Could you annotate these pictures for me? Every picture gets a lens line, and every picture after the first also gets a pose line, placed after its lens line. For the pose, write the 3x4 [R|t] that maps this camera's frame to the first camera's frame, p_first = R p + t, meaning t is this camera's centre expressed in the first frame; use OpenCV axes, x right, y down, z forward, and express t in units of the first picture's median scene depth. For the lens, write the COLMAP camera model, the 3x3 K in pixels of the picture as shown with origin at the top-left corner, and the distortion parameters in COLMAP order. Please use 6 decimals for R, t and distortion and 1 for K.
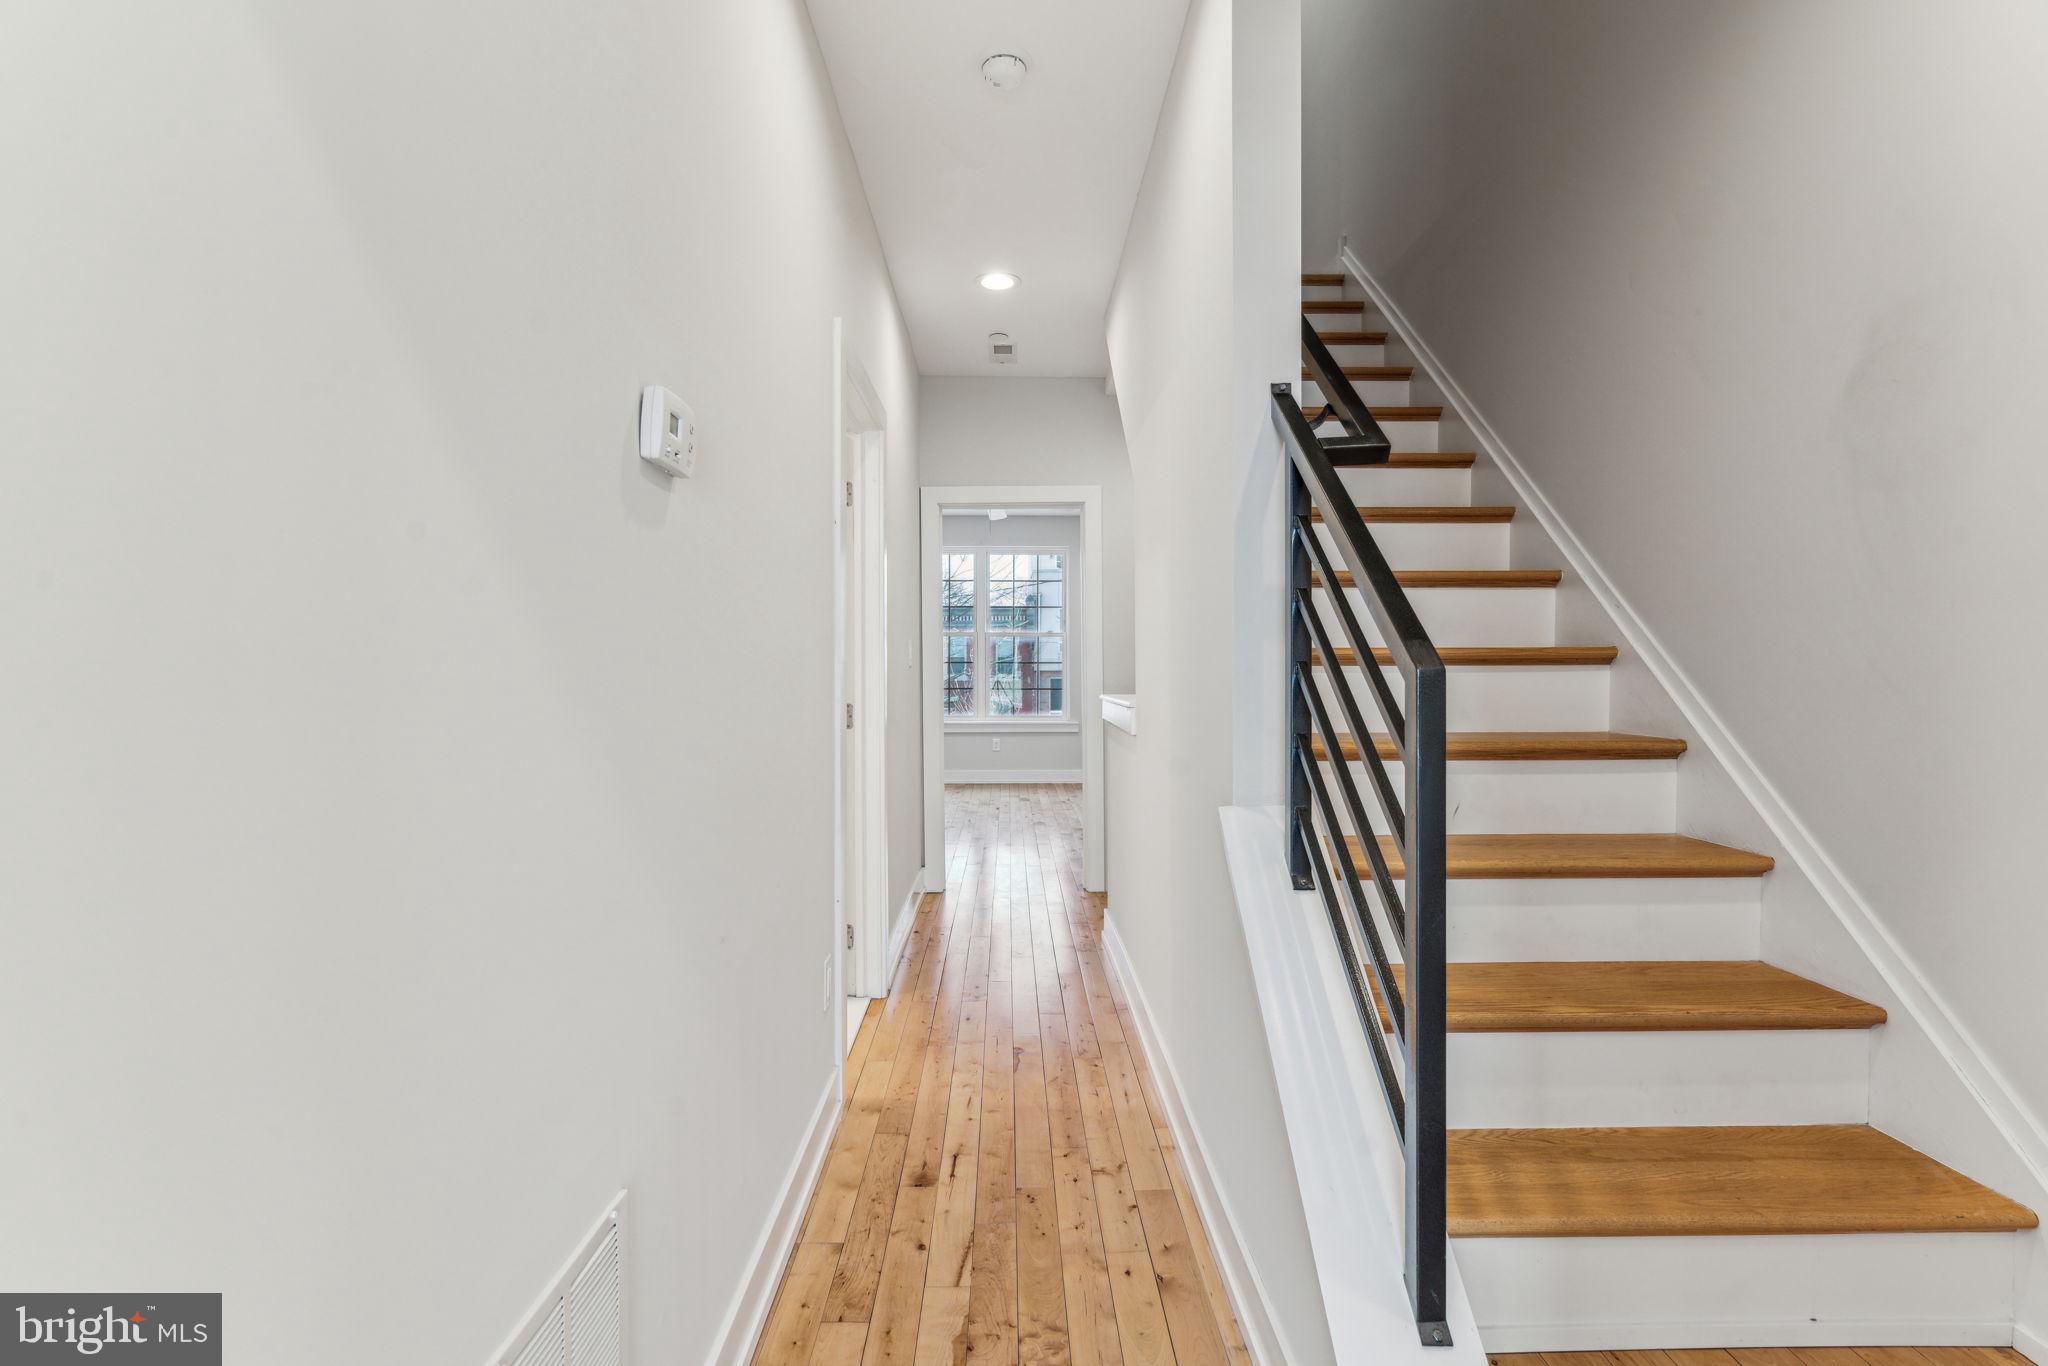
lens RADIAL K [[941.3, 0, 1015.7], [0, 941.3, 671.2], [0, 0, 1]] dist [-0.007604, 0.003382]
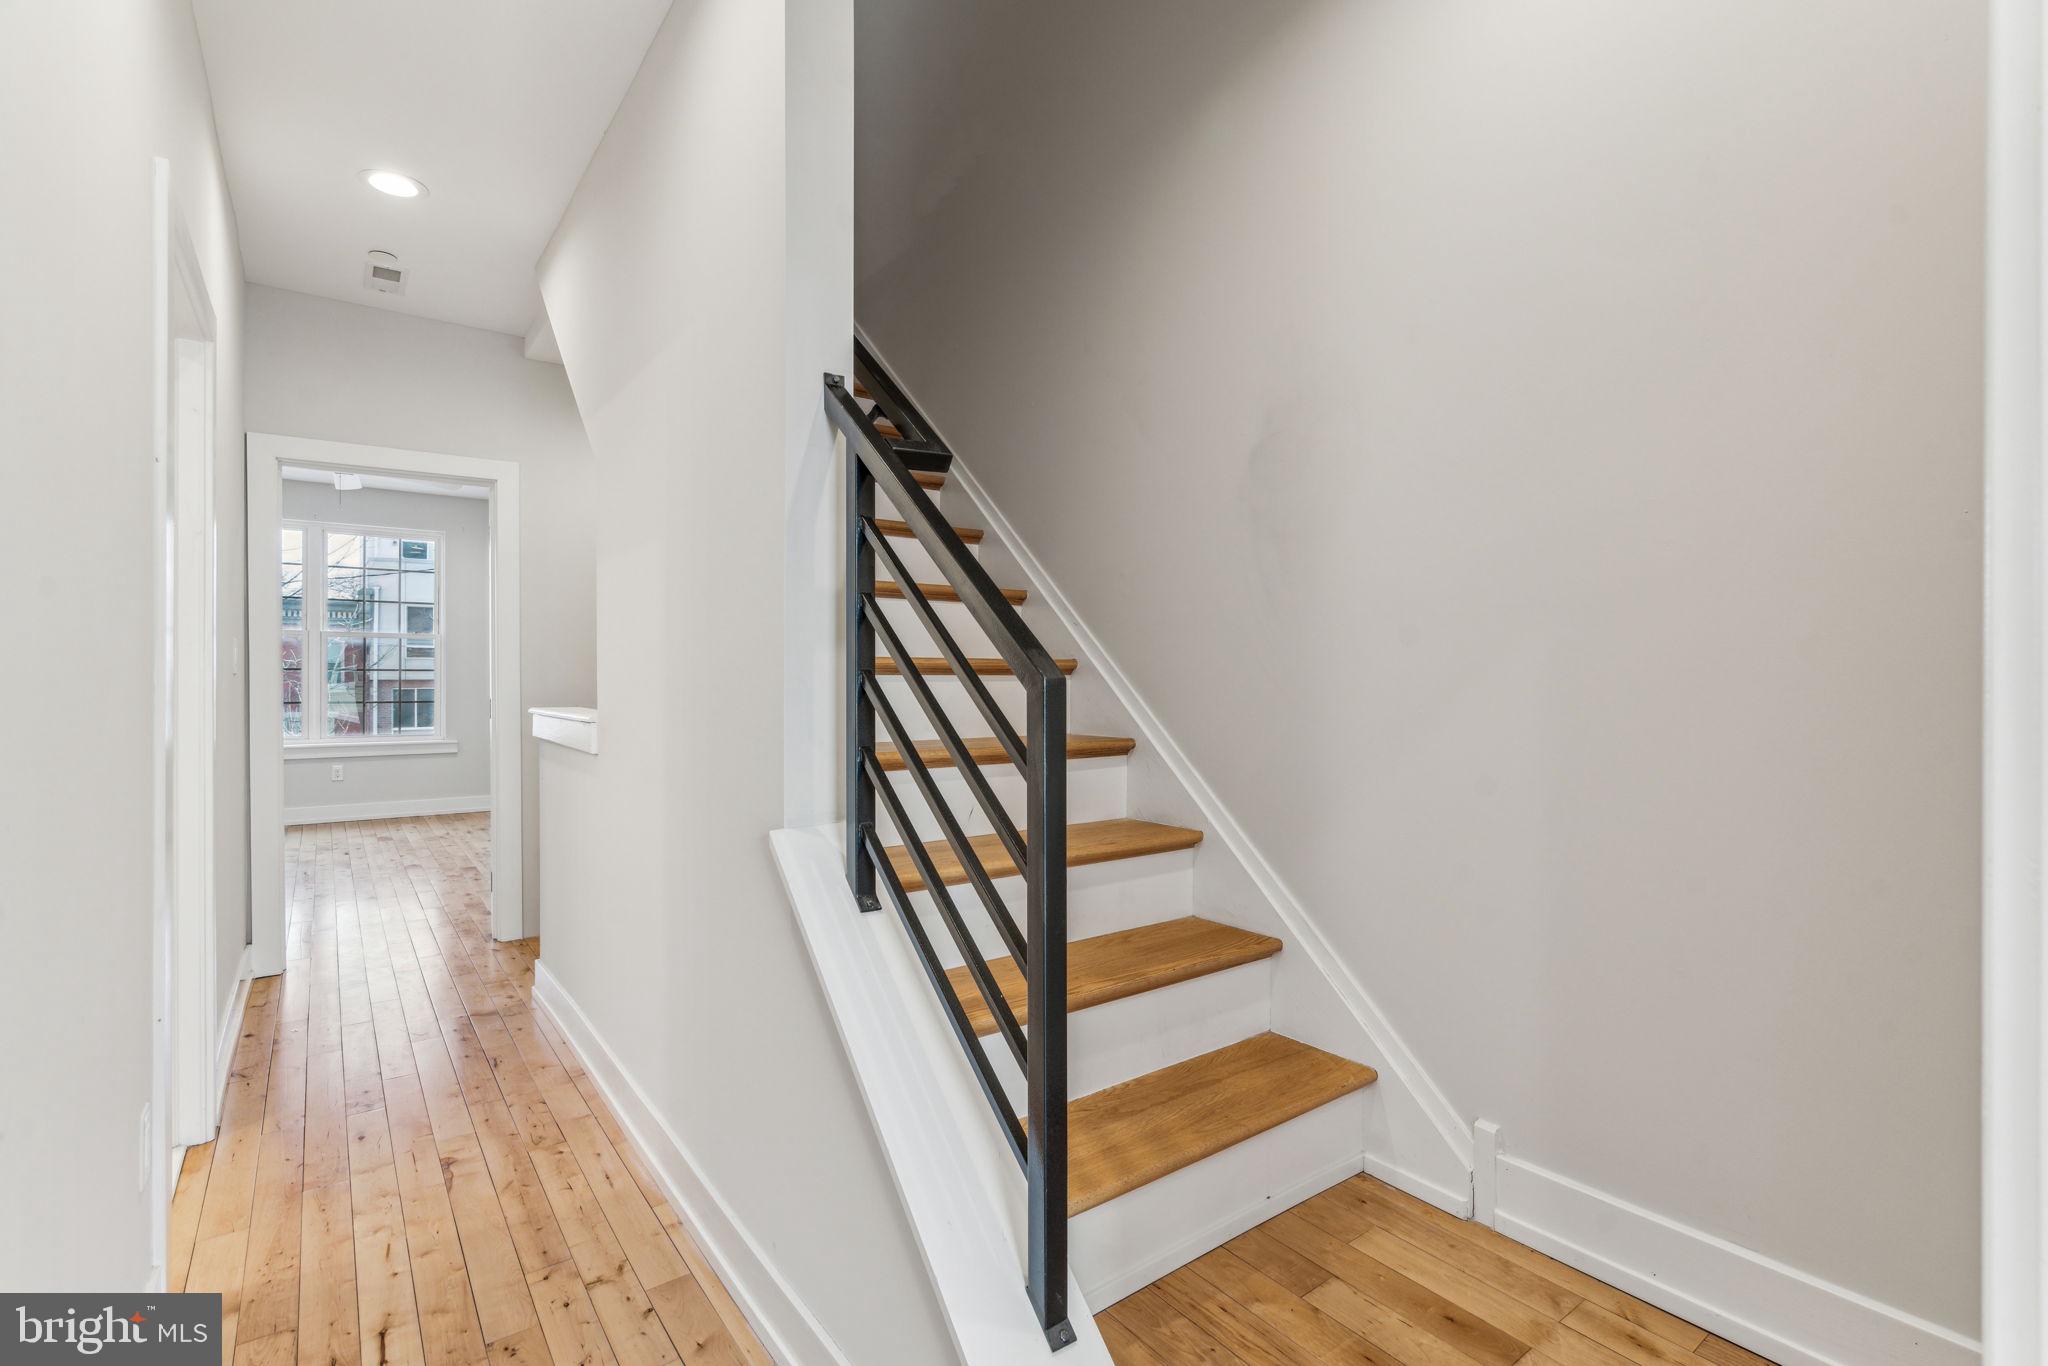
lens RADIAL K [[941.3, 0, 1015.7], [0, 941.3, 673.0], [0, 0, 1]] dist [-0.007604, 0.003382]
pose [[0.808982, 0.006427, 0.587798, -0.100336], [-0.001803, 0.999963, -0.008453, 0.000243], [-0.587831, 0.005779, 0.808963, 0.107202]]
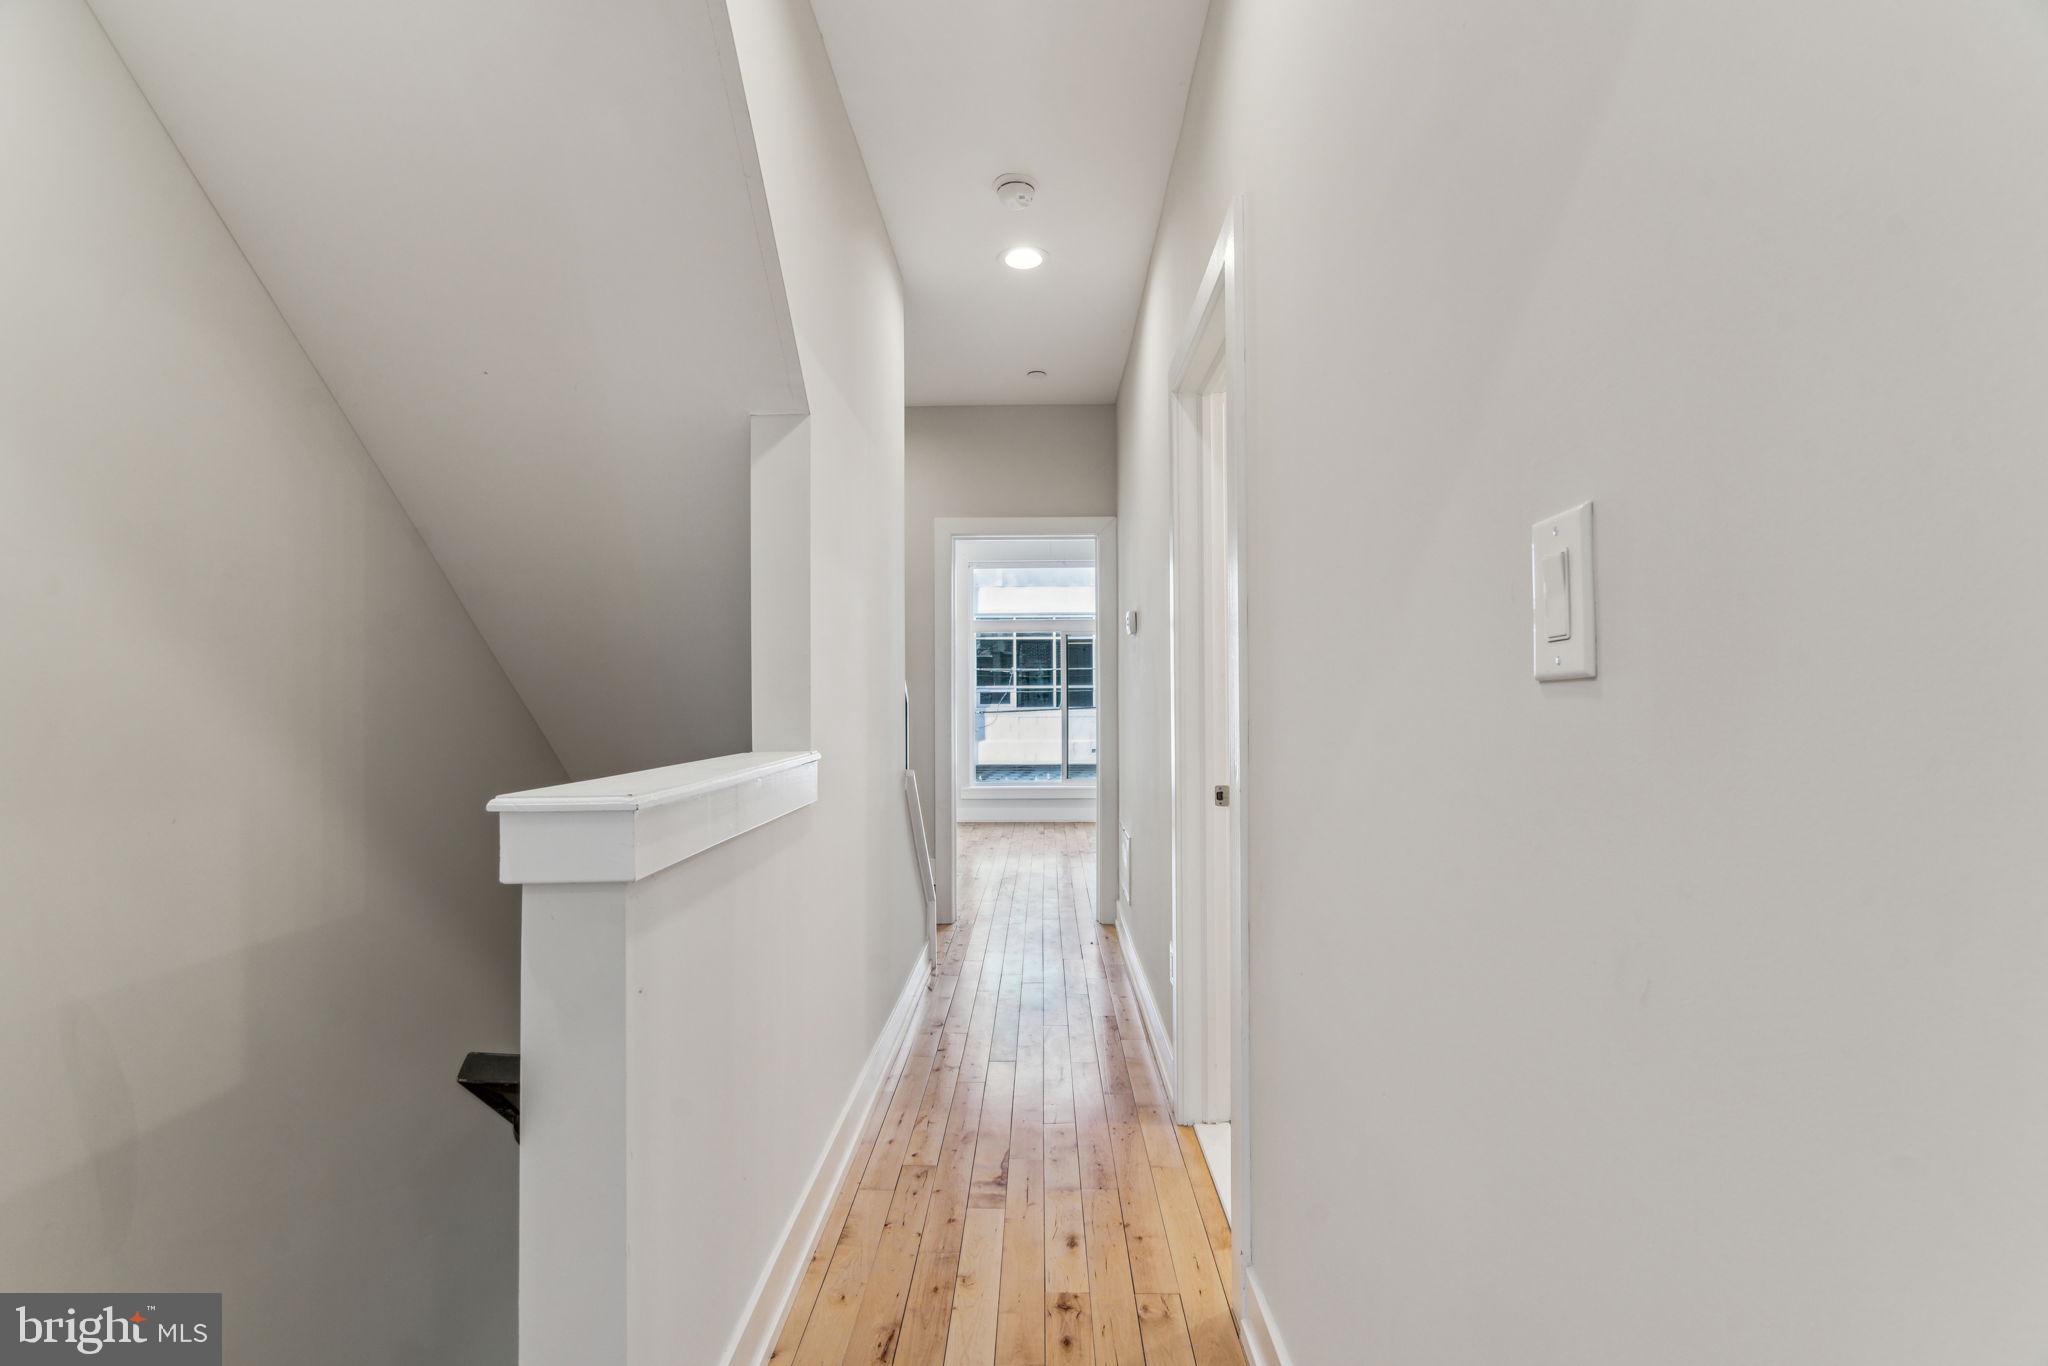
lens RADIAL K [[941.3, 0, 1023.7], [0, 941.3, 687.1], [0, 0, 1]] dist [-0.007604, 0.003382]
pose [[-0.999603, 0.005323, 0.027668, -0.052913], [0.005110, 0.999957, -0.007765, -0.008210], [-0.027709, -0.007620, -0.999587, 2.338452]]
